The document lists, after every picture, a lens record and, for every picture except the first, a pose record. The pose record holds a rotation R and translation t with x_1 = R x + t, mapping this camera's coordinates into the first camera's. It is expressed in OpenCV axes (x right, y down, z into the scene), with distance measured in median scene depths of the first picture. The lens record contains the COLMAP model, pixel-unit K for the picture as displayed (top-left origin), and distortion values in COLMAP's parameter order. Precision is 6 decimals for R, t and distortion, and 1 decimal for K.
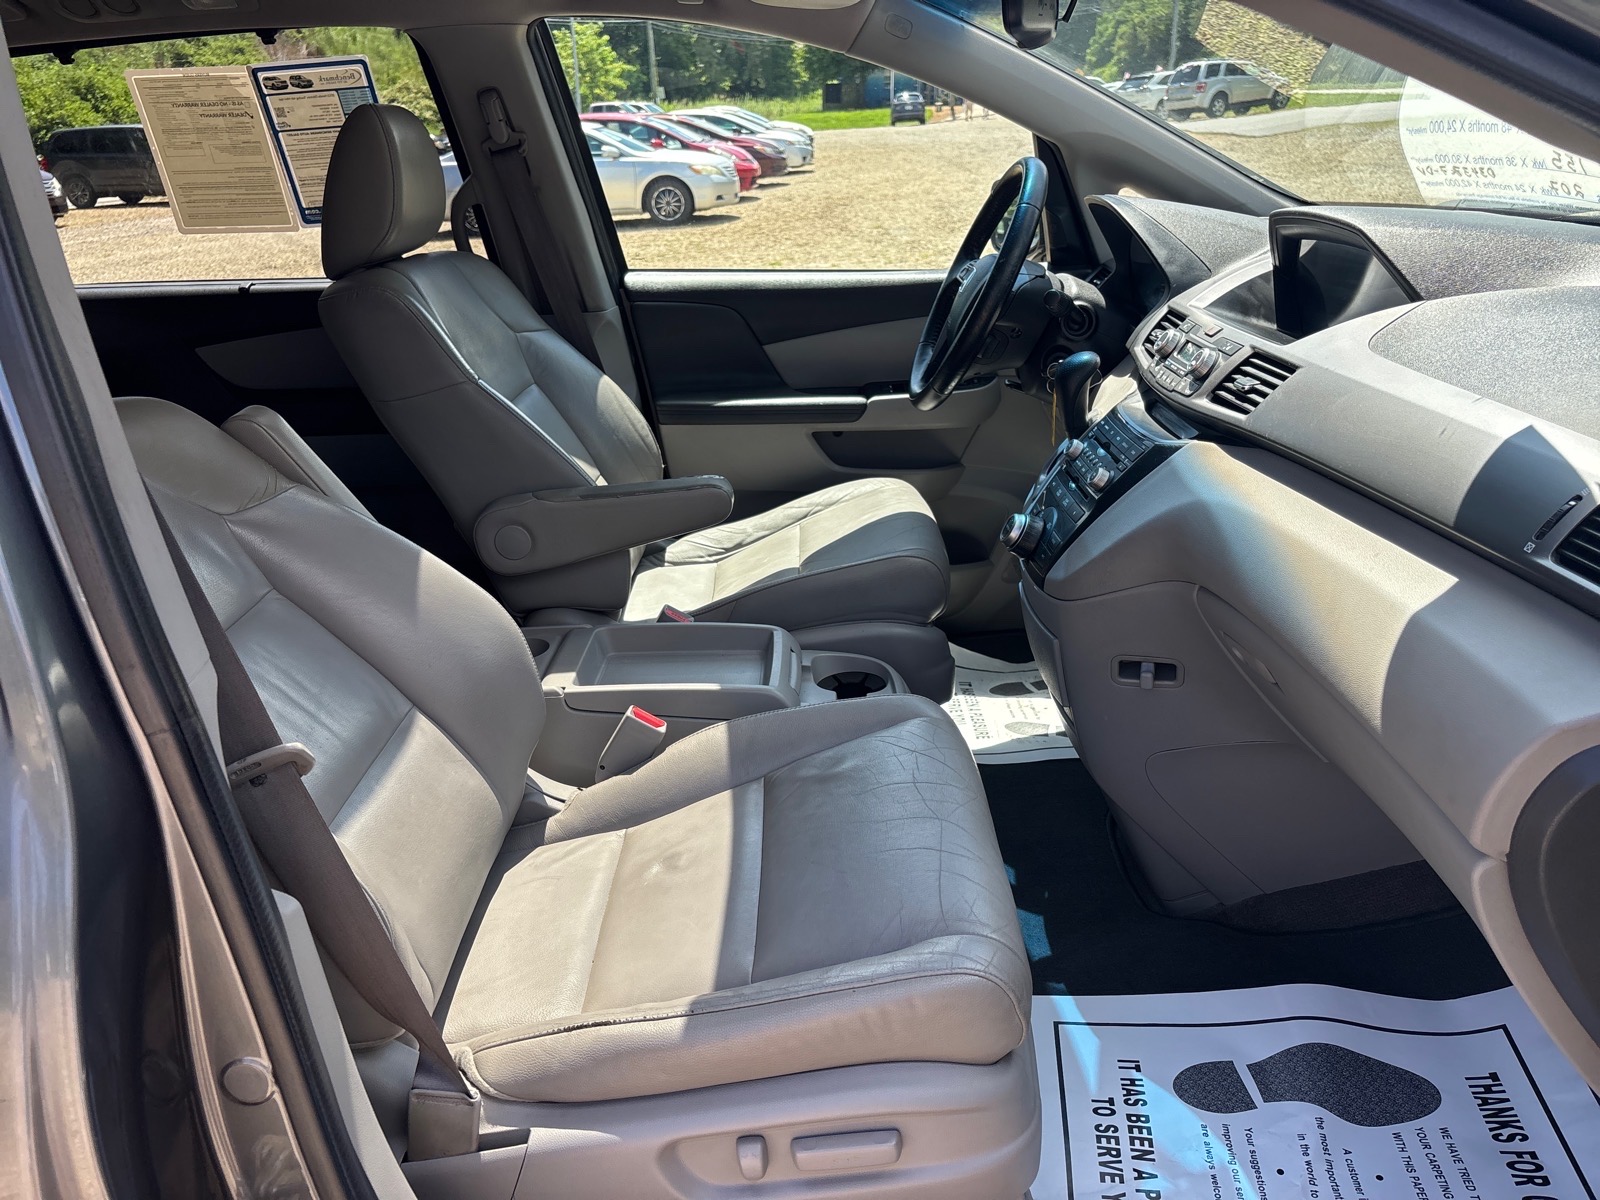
lens RADIAL K [[1217.4, 0, 791.3], [0, 1217.4, 601.3], [0, 0, 1]] dist [0.018044, -0.020035]
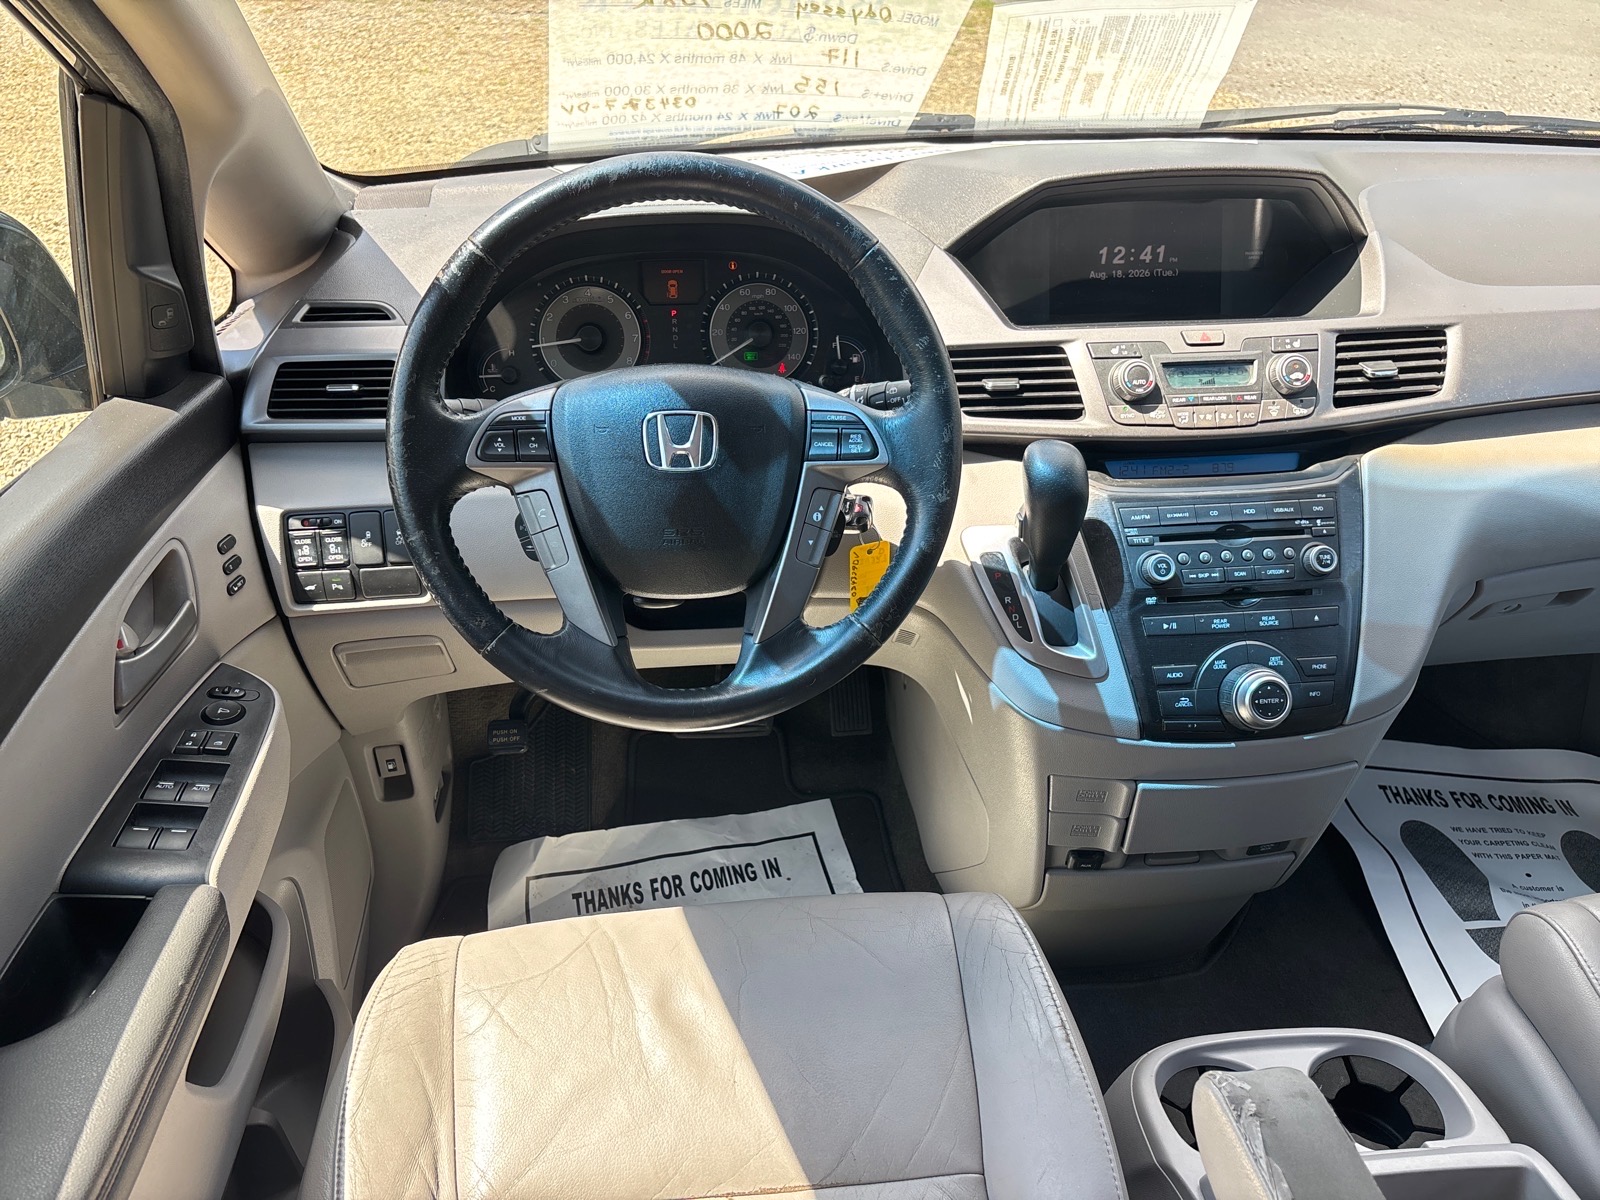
lens RADIAL K [[1217.4, 0, 790.7], [0, 1217.4, 593.5], [0, 0, 1]] dist [0.018044, -0.020035]
pose [[-0.100590, -0.449691, 0.887502, -0.331949], [0.370448, 0.810960, 0.452894, -0.471642], [-0.923390, 0.374330, 0.085013, 1.091779]]
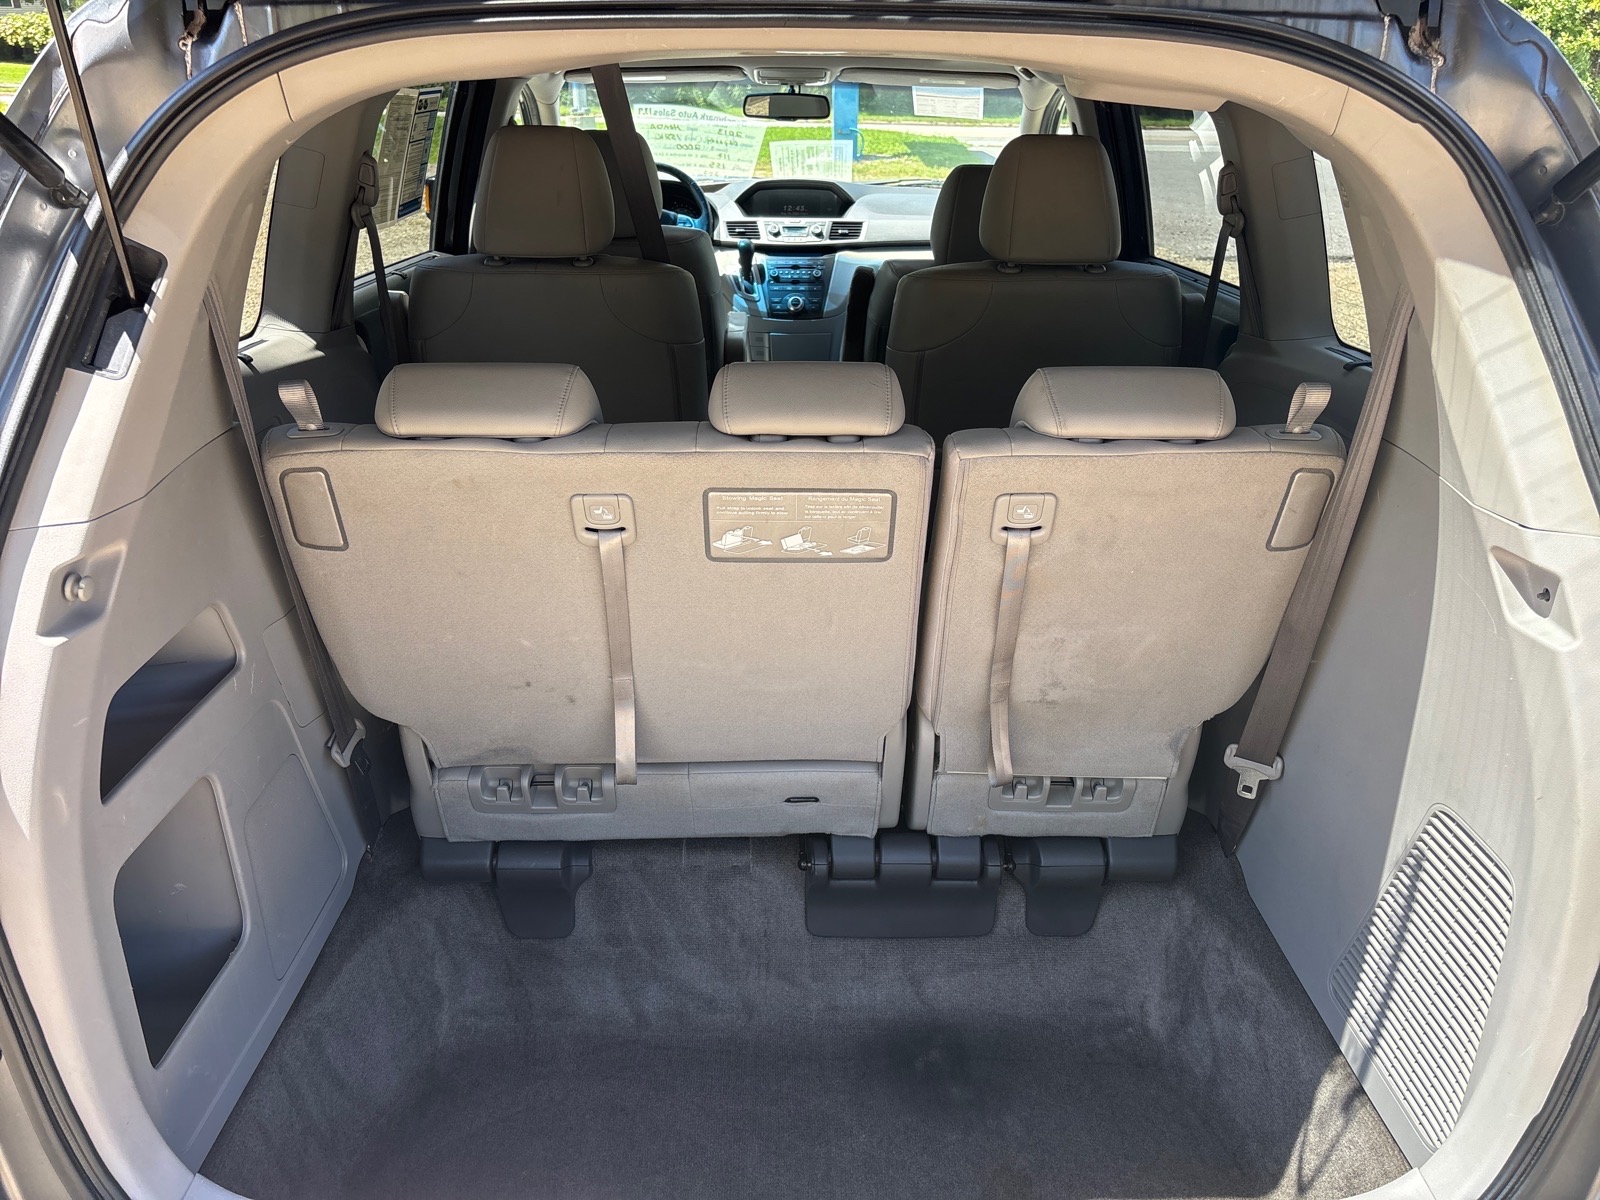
lens RADIAL K [[1217.4, 0, 795.8], [0, 1217.4, 605.4], [0, 0, 1]] dist [0.018044, -0.020035]
pose [[-0.019564, -0.342018, 0.939490, -2.355182], [0.357354, 0.875205, 0.326057, -0.323680], [-0.933764, 0.342110, 0.105099, 0.890895]]
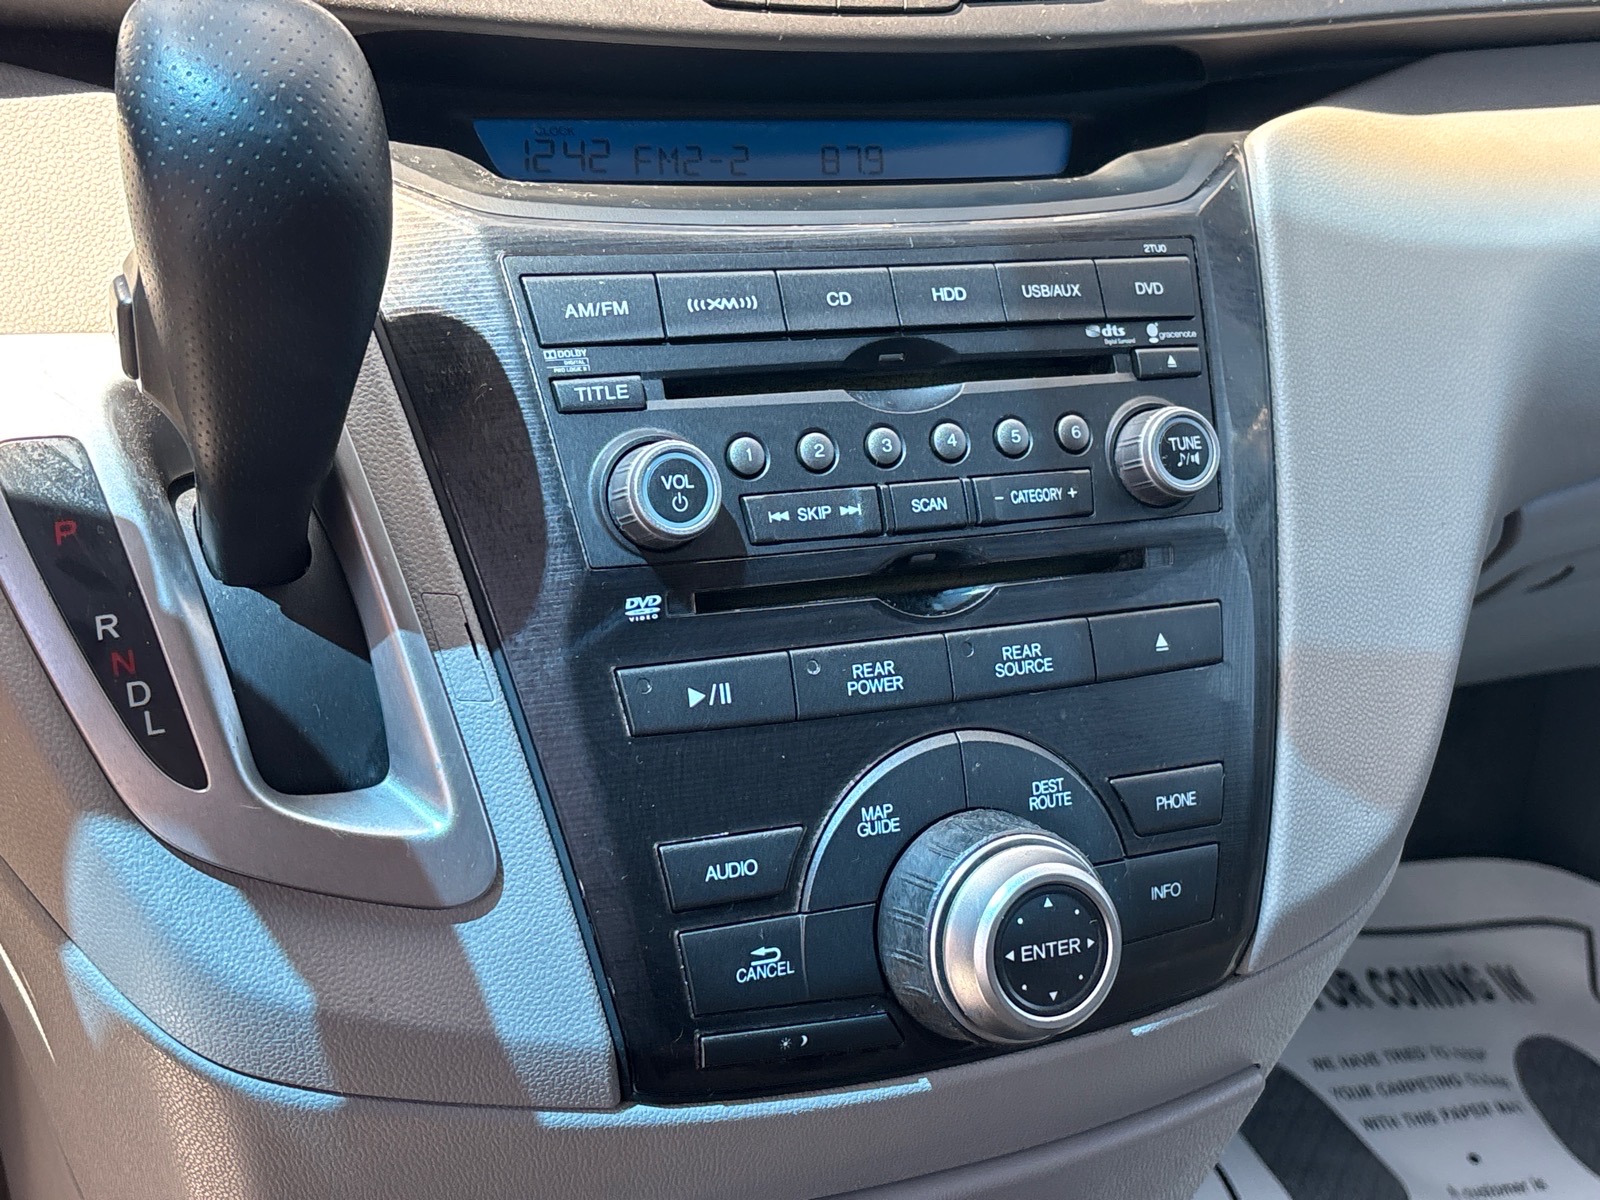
lens RADIAL K [[2092.3, 0, 809.5], [0, 2092.3, 603.3], [0, 0, 1]] dist [0.026478, 0.000000]
pose [[-0.421748, -0.465424, 0.778145, -0.030050], [0.209456, 0.784982, 0.583037, -0.280893], [-0.882189, 0.408881, -0.233579, 1.021899]]
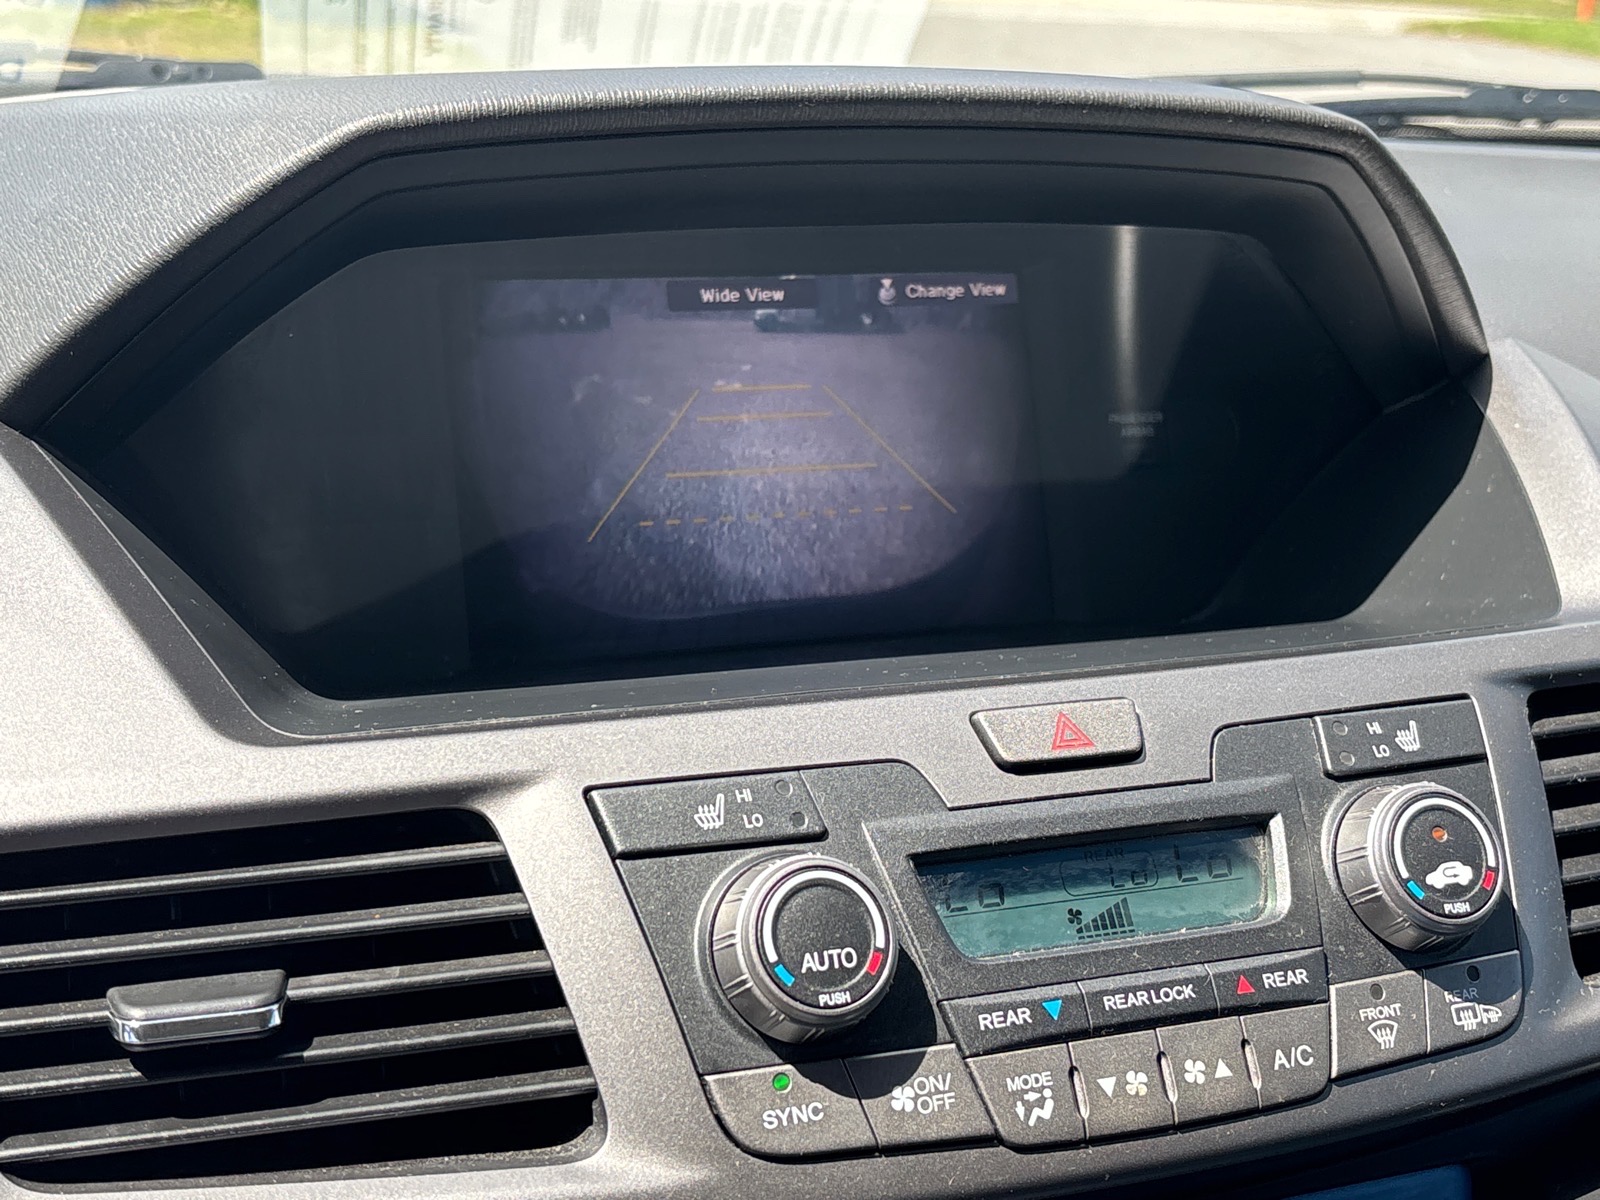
lens RADIAL K [[2246.5, 0, 794.7], [0, 2246.5, 595.5], [0, 0, 1]] dist [0.011389, 0.000000]
pose [[-0.374367, -0.232979, 0.897536, 0.057032], [0.314844, 0.878485, 0.359357, -0.330912], [-0.872194, 0.417115, -0.255524, 0.985263]]
